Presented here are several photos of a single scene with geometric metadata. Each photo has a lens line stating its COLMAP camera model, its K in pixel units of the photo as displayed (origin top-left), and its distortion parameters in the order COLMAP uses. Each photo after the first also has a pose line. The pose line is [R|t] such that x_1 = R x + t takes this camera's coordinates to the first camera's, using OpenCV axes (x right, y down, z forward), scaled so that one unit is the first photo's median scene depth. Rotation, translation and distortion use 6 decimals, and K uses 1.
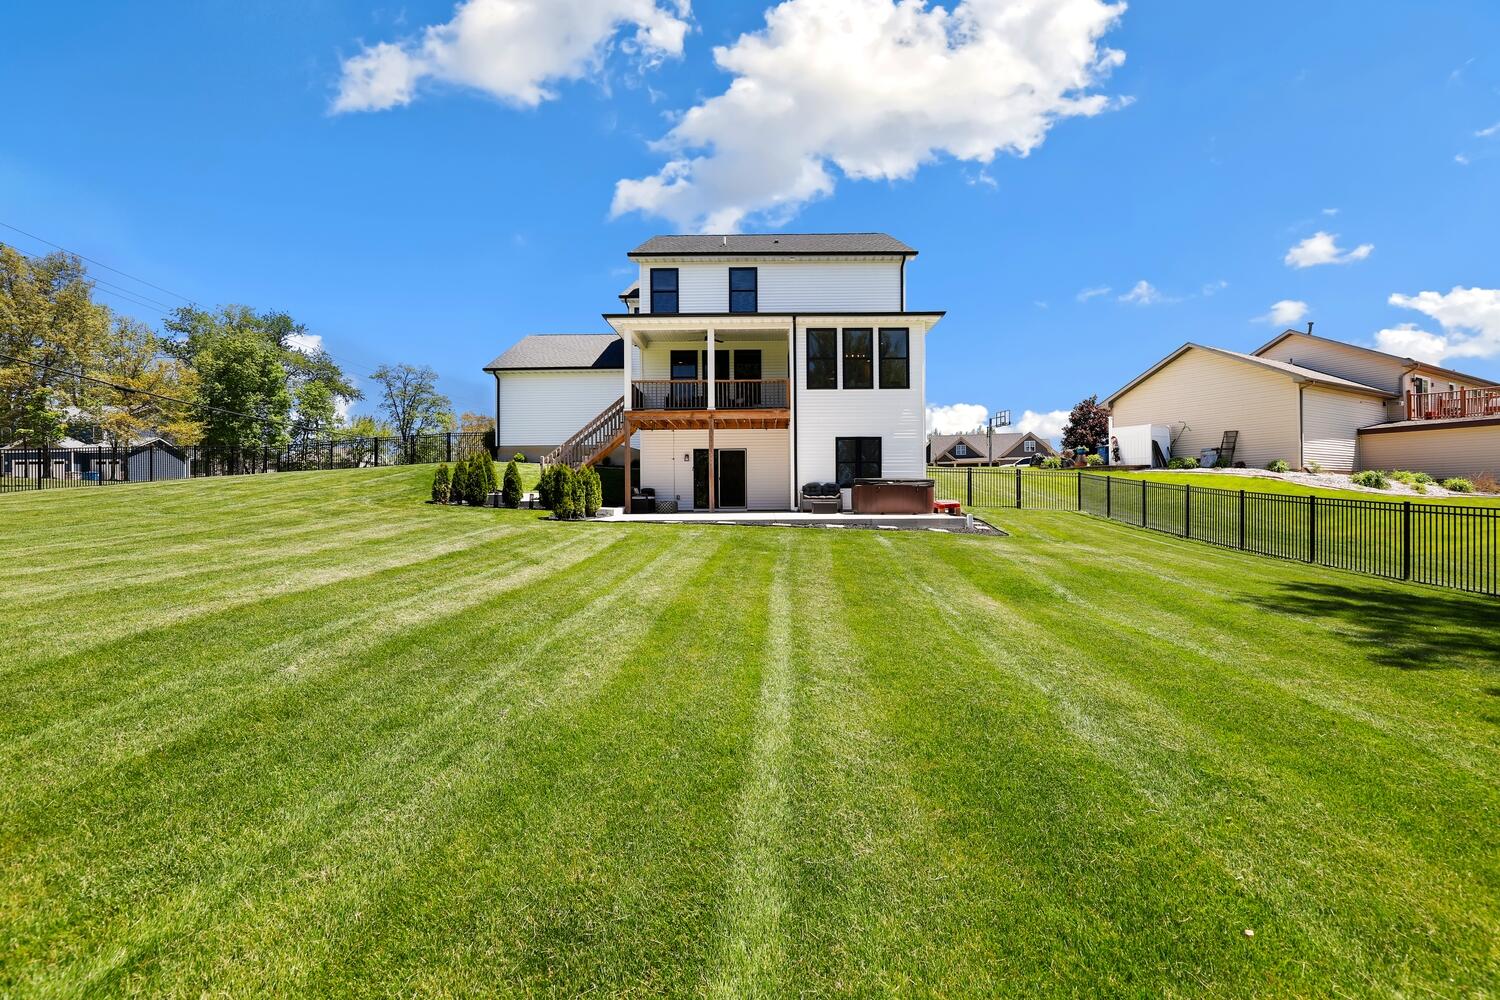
lens RADIAL K [[707.6, 0, 761.7], [0, 707.6, 508.4], [0, 0, 1]] dist [-0.014102, -0.000005]
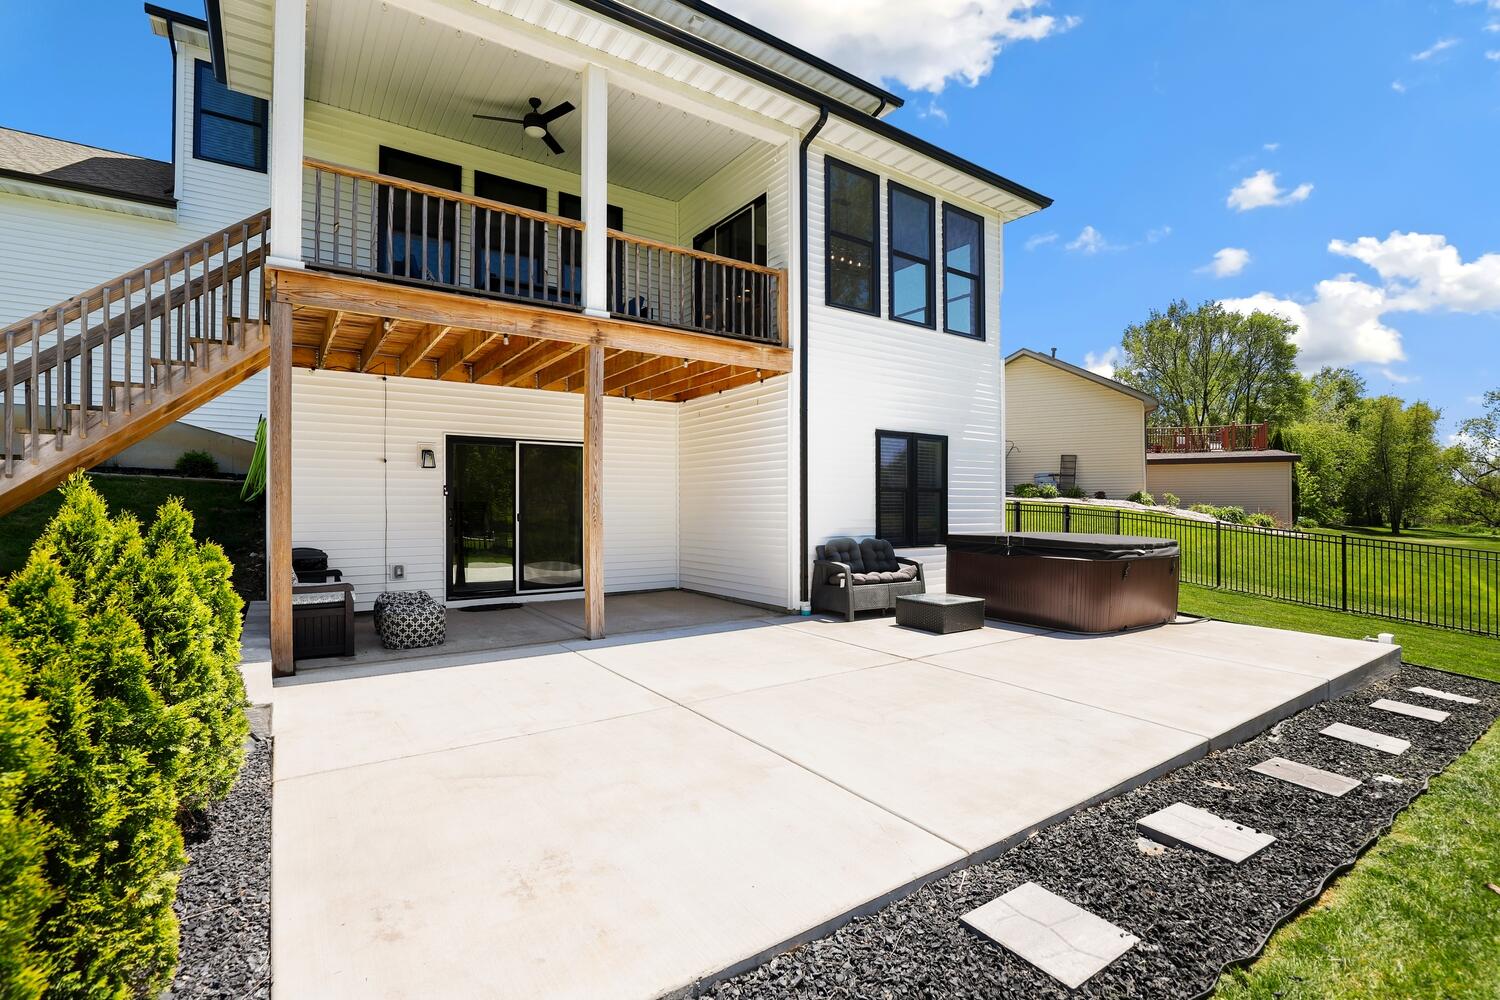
lens RADIAL K [[707.6, 0, 761.7], [0, 707.6, 508.4], [0, 0, 1]] dist [-0.014102, -0.000005]
pose [[0.809201, 0.005038, 0.587511, -0.156192], [-0.000728, 0.999971, -0.007572, -0.039143], [-0.587532, 0.005699, 0.809181, 0.544772]]
